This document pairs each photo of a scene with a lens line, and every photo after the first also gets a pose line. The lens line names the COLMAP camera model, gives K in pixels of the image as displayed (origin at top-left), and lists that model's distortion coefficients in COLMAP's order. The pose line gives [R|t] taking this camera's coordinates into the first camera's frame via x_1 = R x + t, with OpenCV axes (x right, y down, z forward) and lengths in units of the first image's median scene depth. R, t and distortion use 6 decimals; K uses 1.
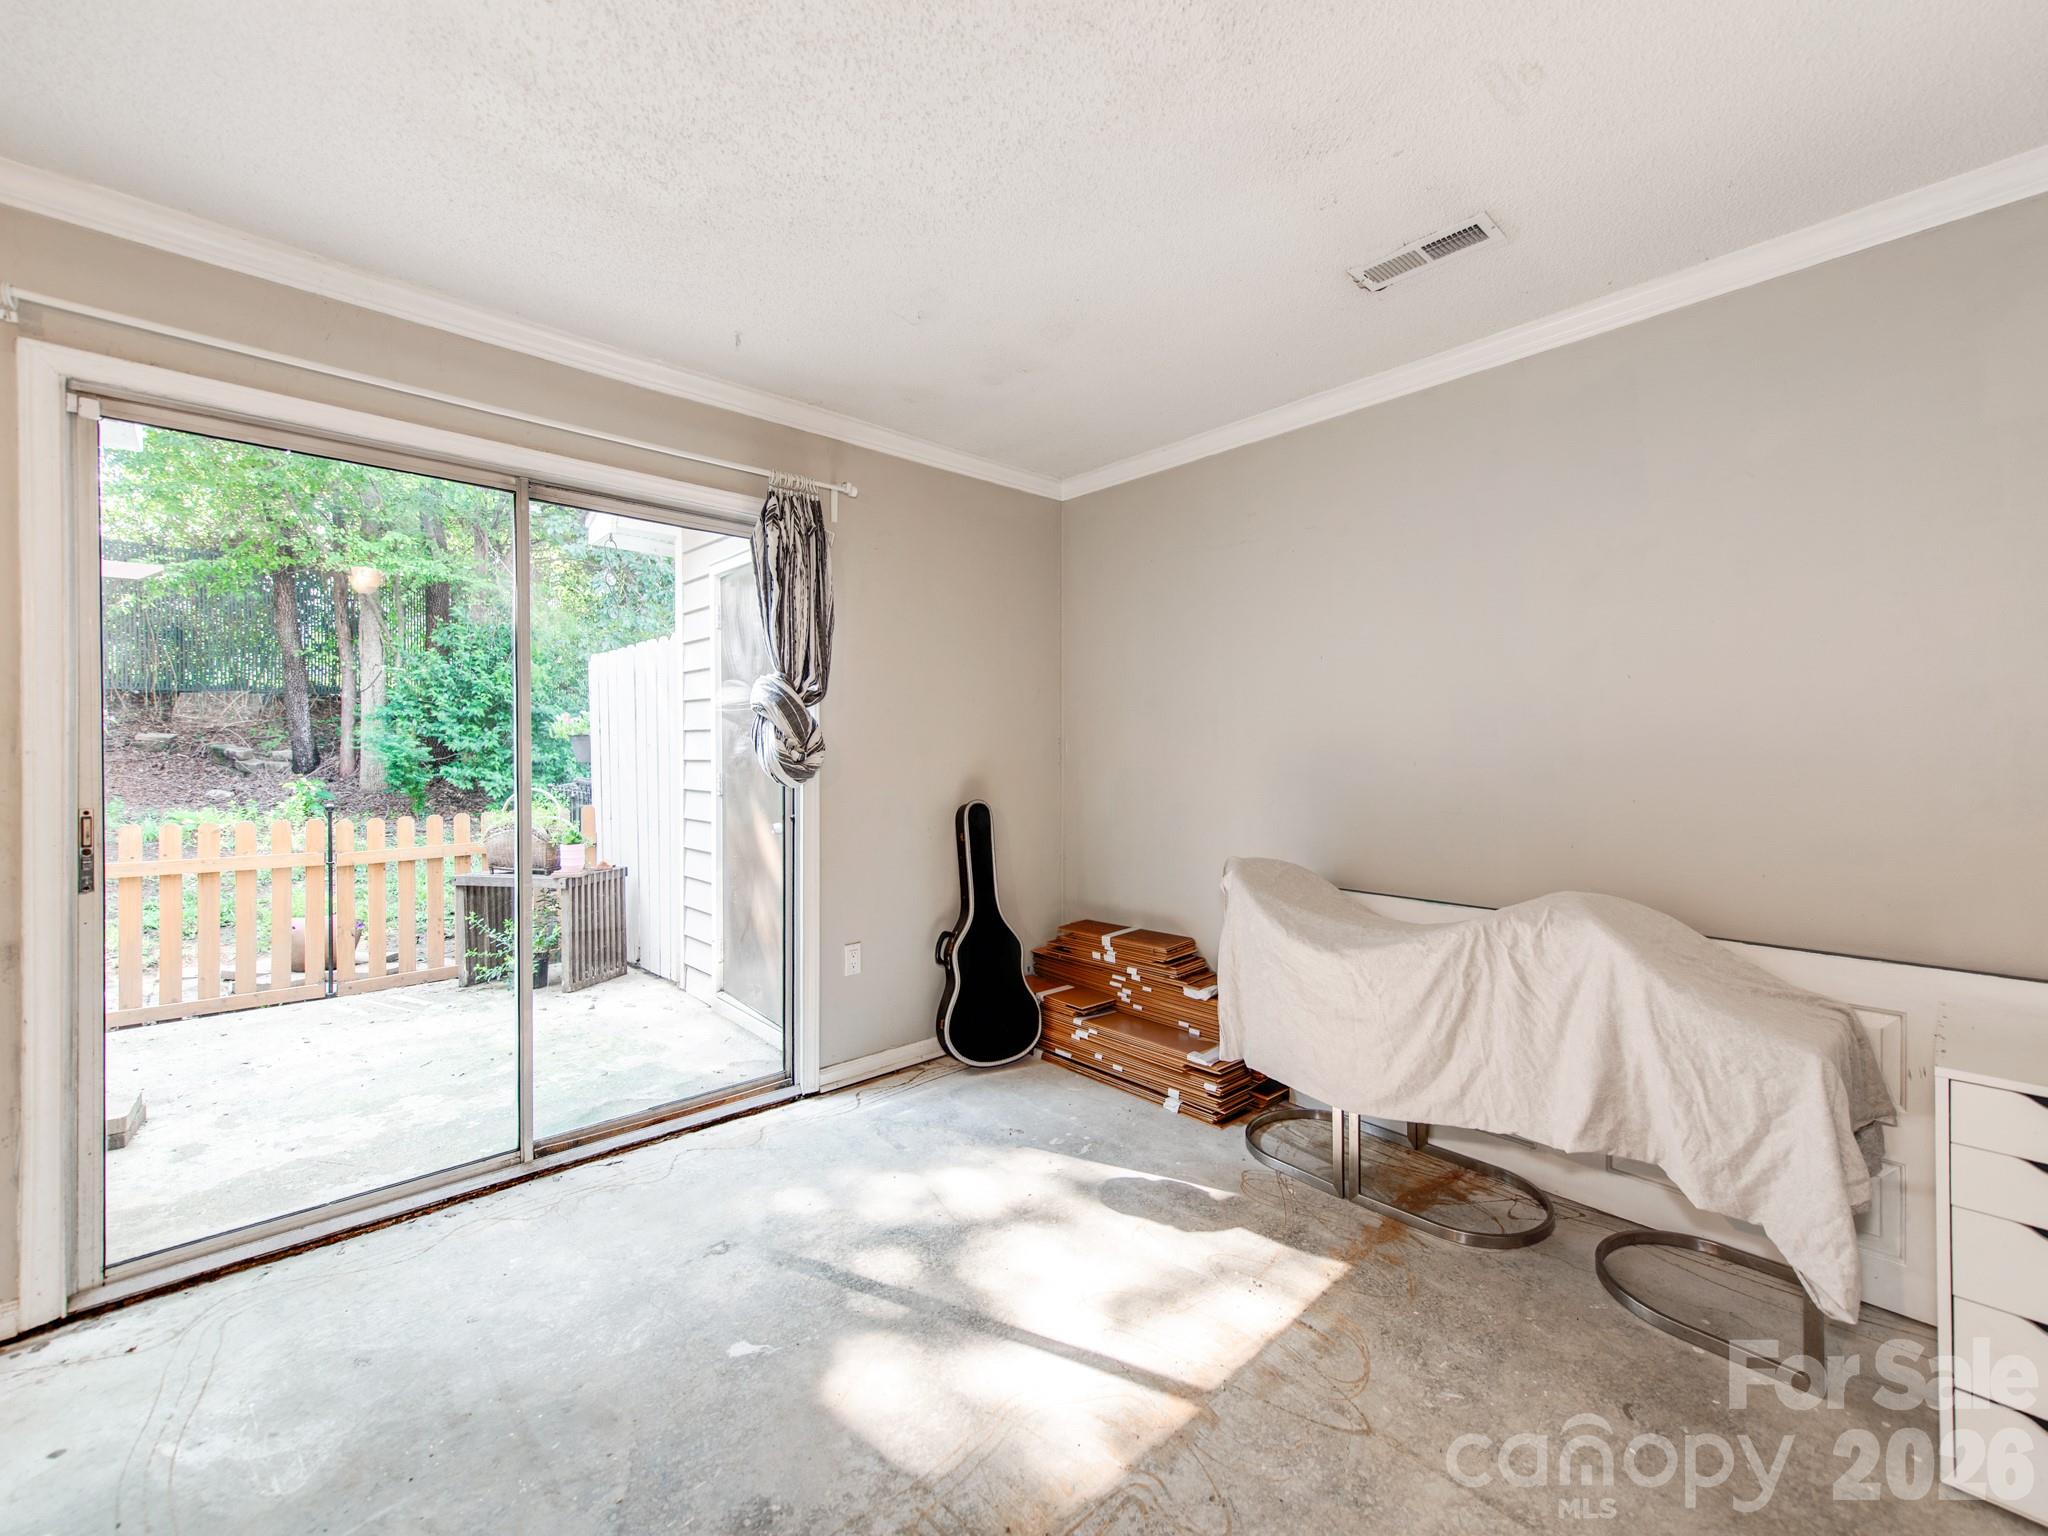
lens RADIAL K [[895.8, 0, 1077.5], [0, 895.8, 757.4], [0, 0, 1]] dist [0.024281, -0.007910]
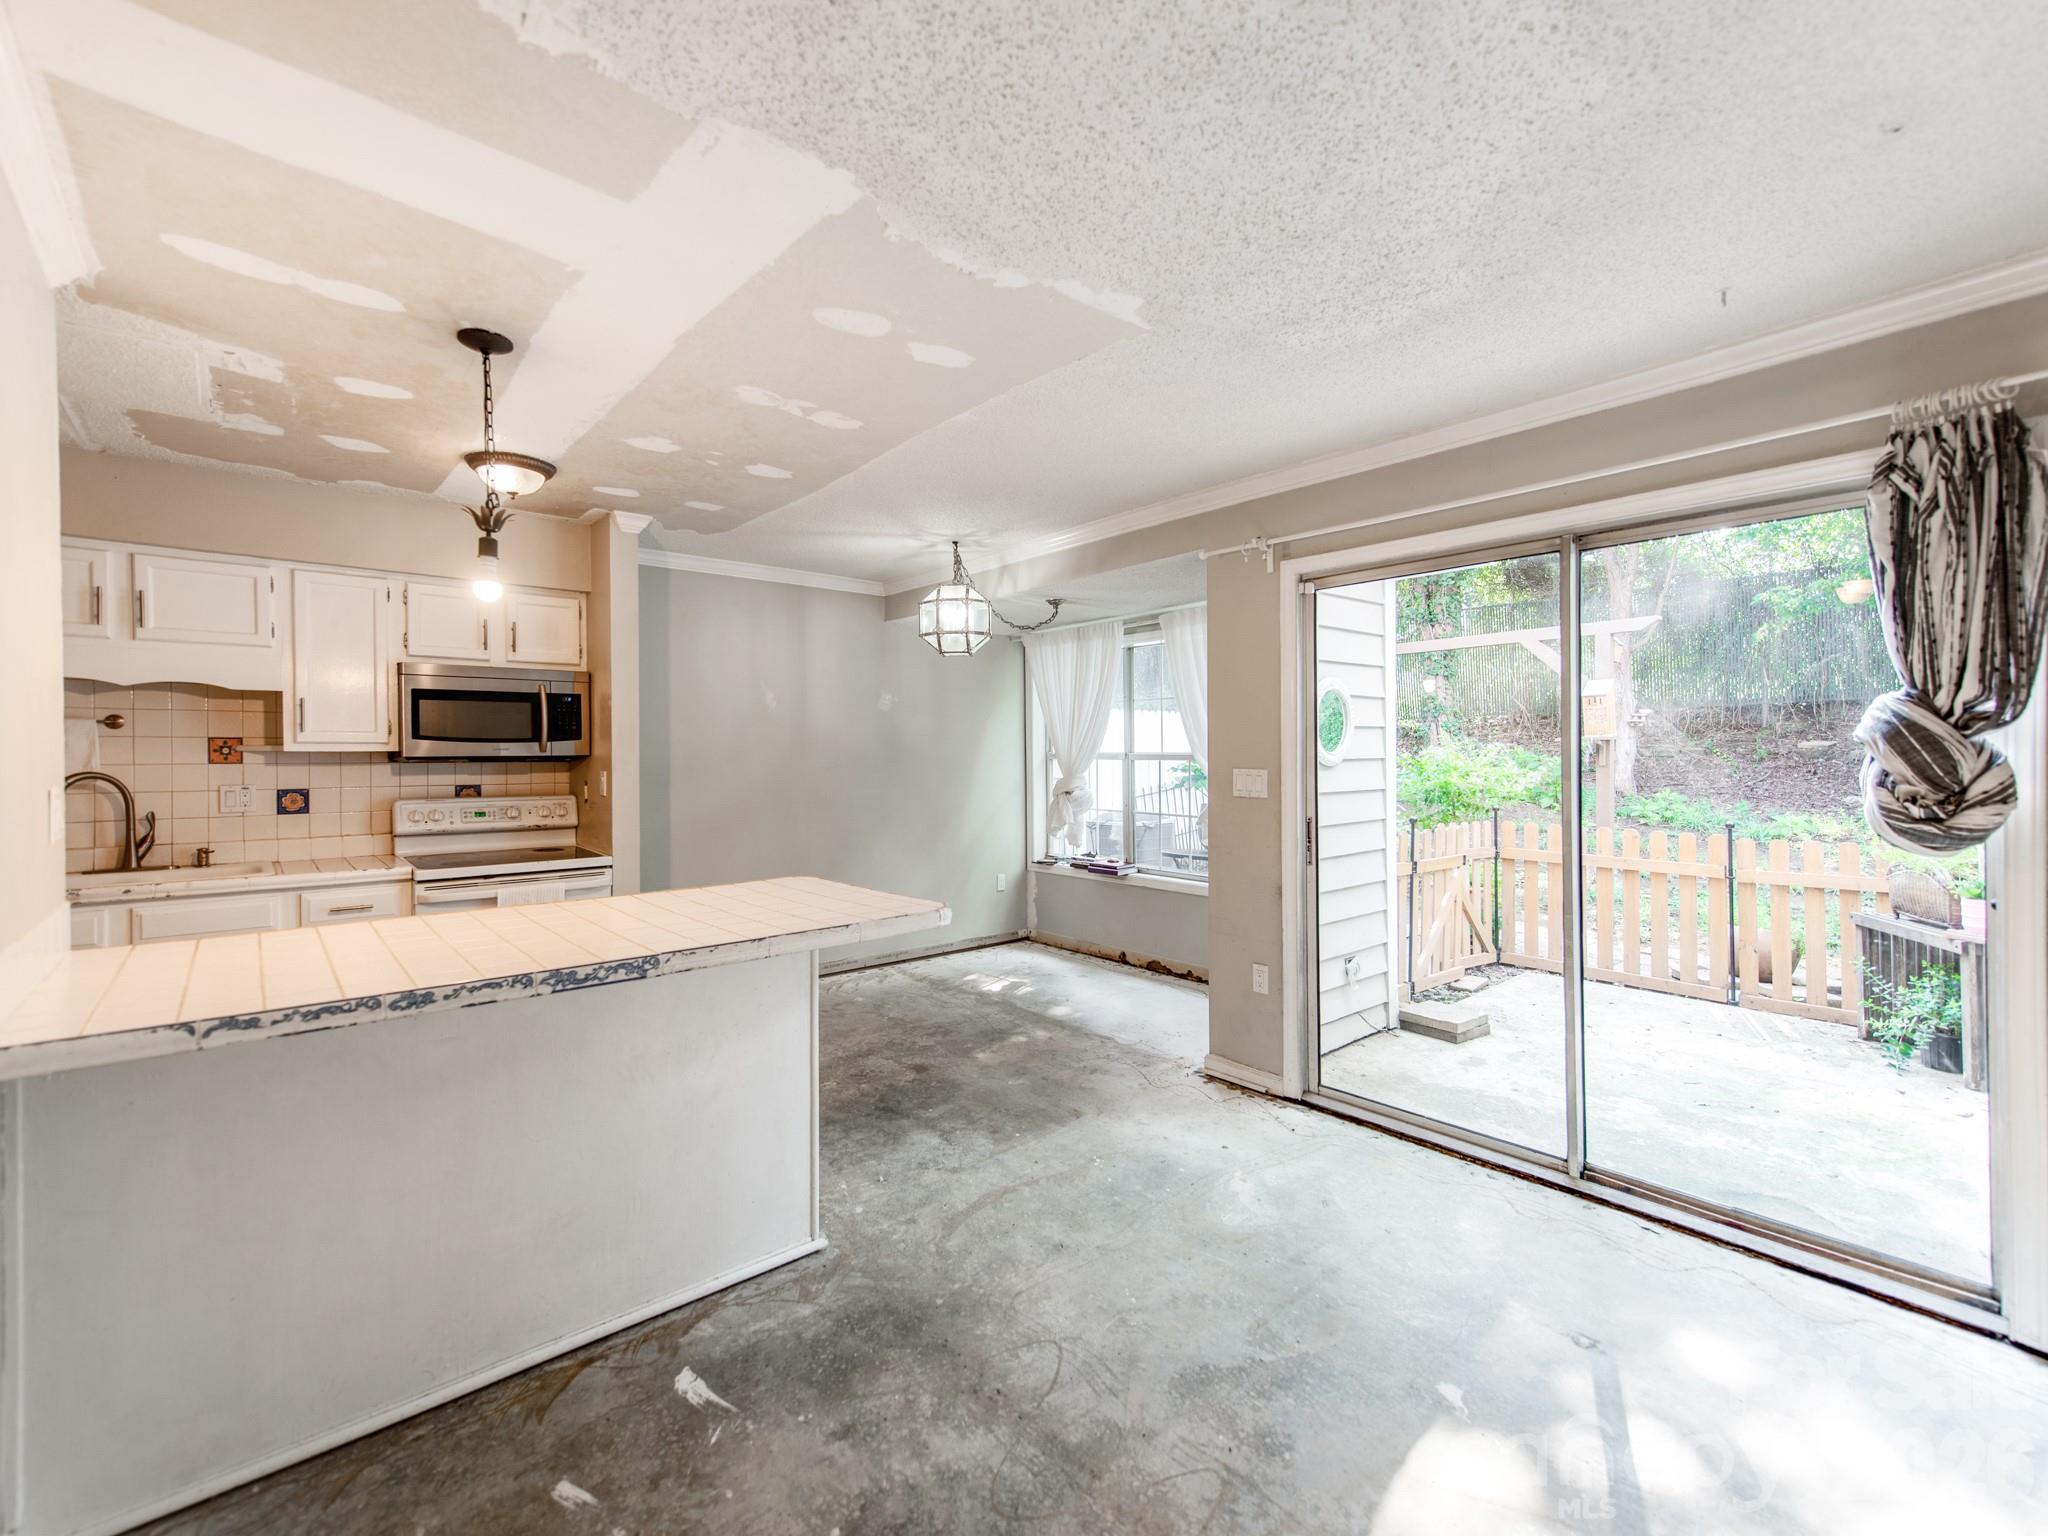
lens RADIAL K [[838.7, 0, 968.5], [0, 838.7, 761.4], [0, 0, 1]] dist [0.015046, -0.000204]
pose [[-0.094637, 0.009749, -0.995464, 0.382307], [-0.001602, 0.999949, 0.009946, -0.042717], [0.995511, 0.002536, -0.094617, 0.330169]]
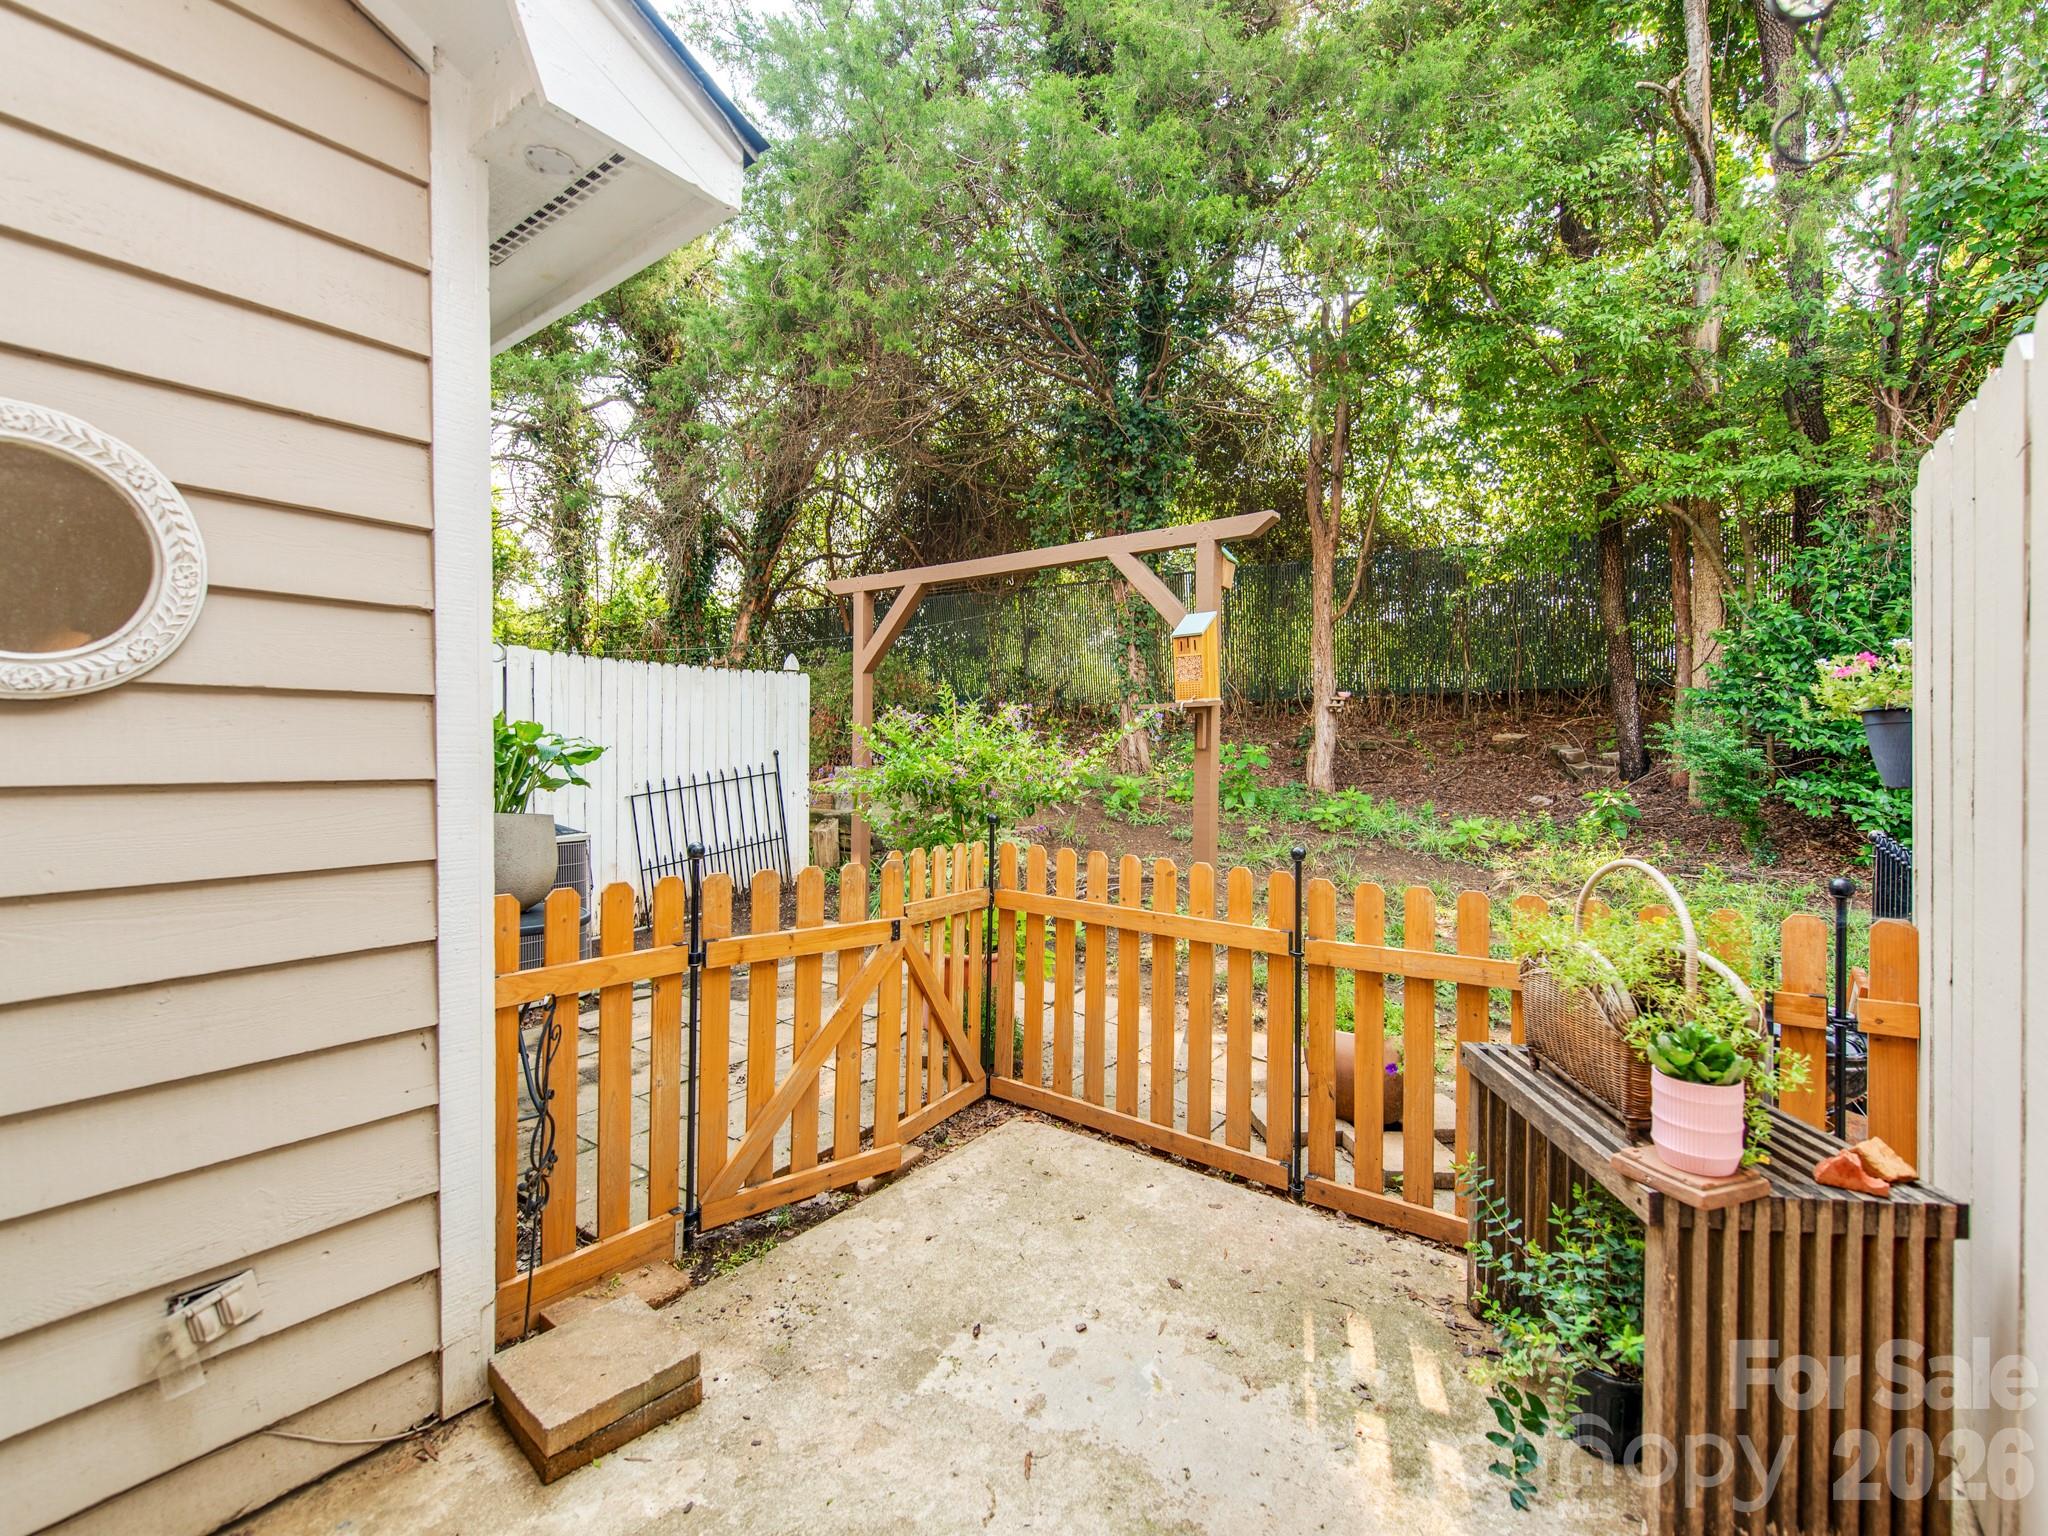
lens RADIAL K [[895.8, 0, 981.0], [0, 895.8, 781.1], [0, 0, 1]] dist [0.024281, -0.007910]
pose [[0.140166, 0.036659, -0.989449, -0.483612], [-0.013690, 0.999291, 0.035084, -0.008299], [0.990033, 0.008628, 0.140569, 1.146370]]
